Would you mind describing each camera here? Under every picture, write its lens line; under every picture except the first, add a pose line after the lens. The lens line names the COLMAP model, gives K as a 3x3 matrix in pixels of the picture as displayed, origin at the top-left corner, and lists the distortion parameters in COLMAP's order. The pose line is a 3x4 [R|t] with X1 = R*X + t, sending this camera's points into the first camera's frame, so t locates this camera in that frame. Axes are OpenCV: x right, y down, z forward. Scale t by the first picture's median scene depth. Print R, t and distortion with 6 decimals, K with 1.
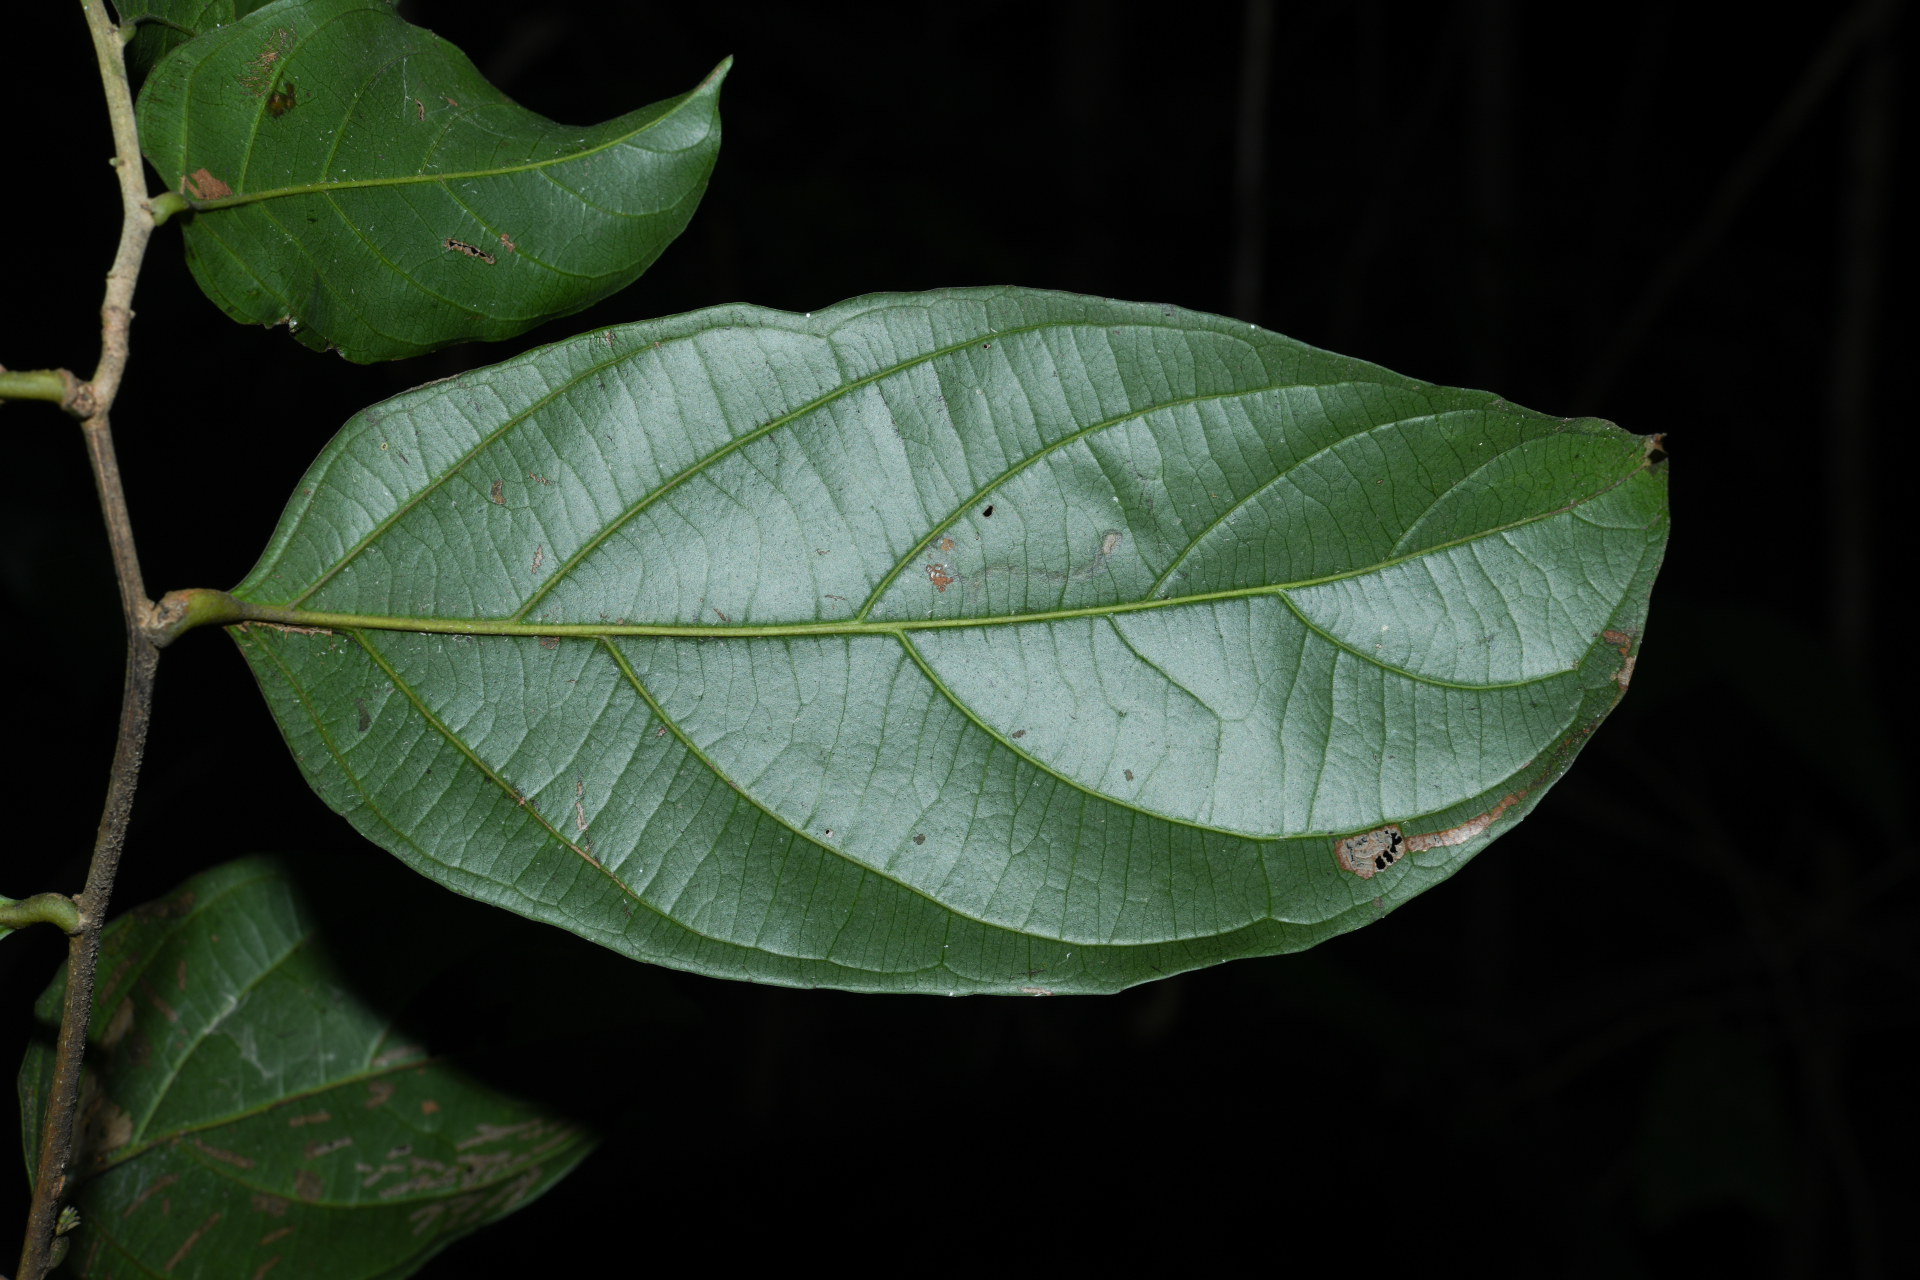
lens RADIAL K [[4252.8, 0, 960.0], [0, 4252.8, 640.0], [0, 0, 1]] dist [0.115448, 1.113353]
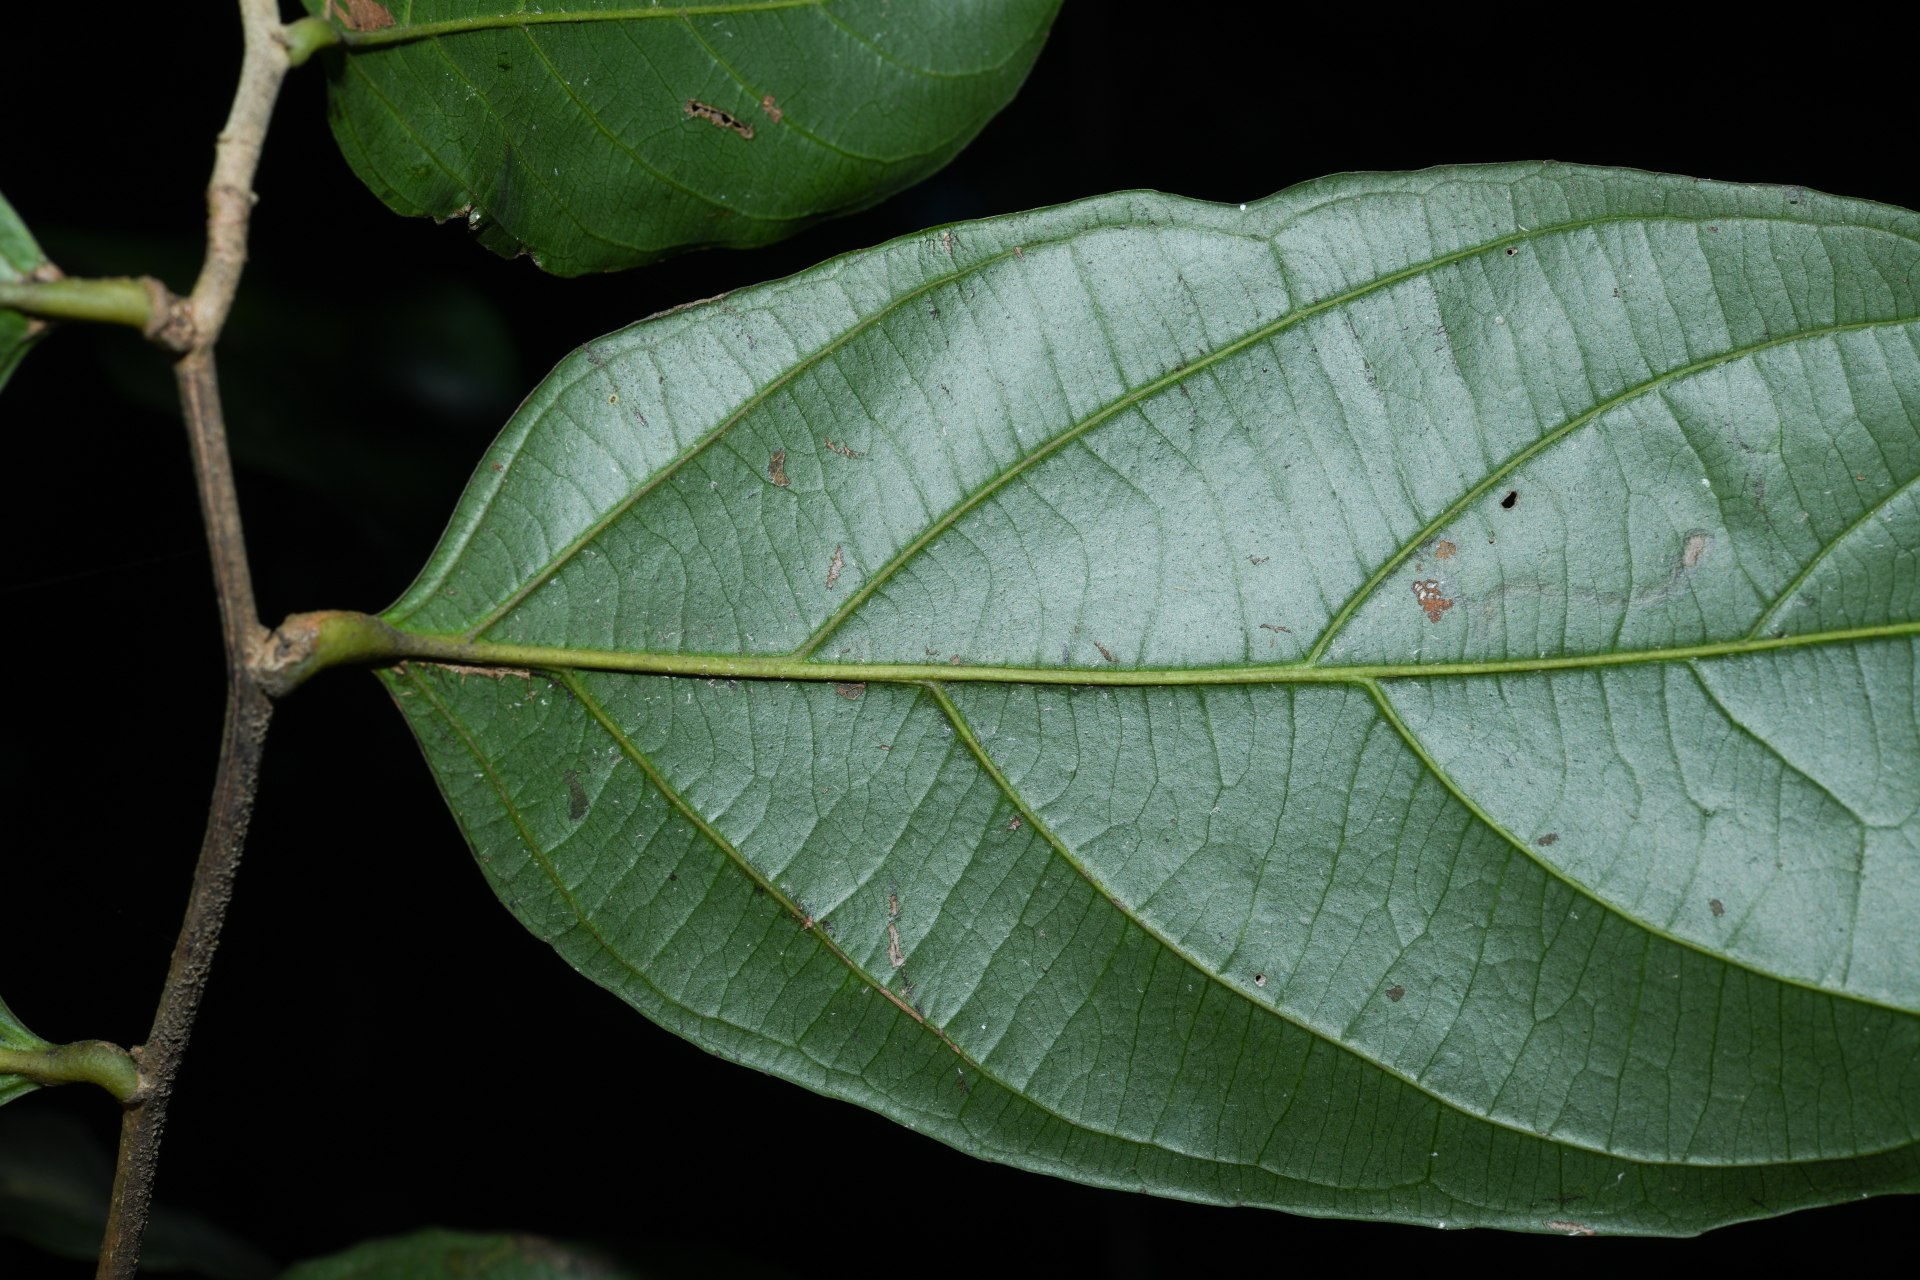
lens RADIAL K [[4252.8, 0, 960.0], [0, 4252.8, 640.0], [0, 0, 1]] dist [0.115448, 1.113353]
pose [[0.988247, 0.014533, -0.152173, 0.023912], [-0.010533, 0.999578, 0.027057, -0.025908], [0.152502, -0.025136, 0.987984, 0.330041]]
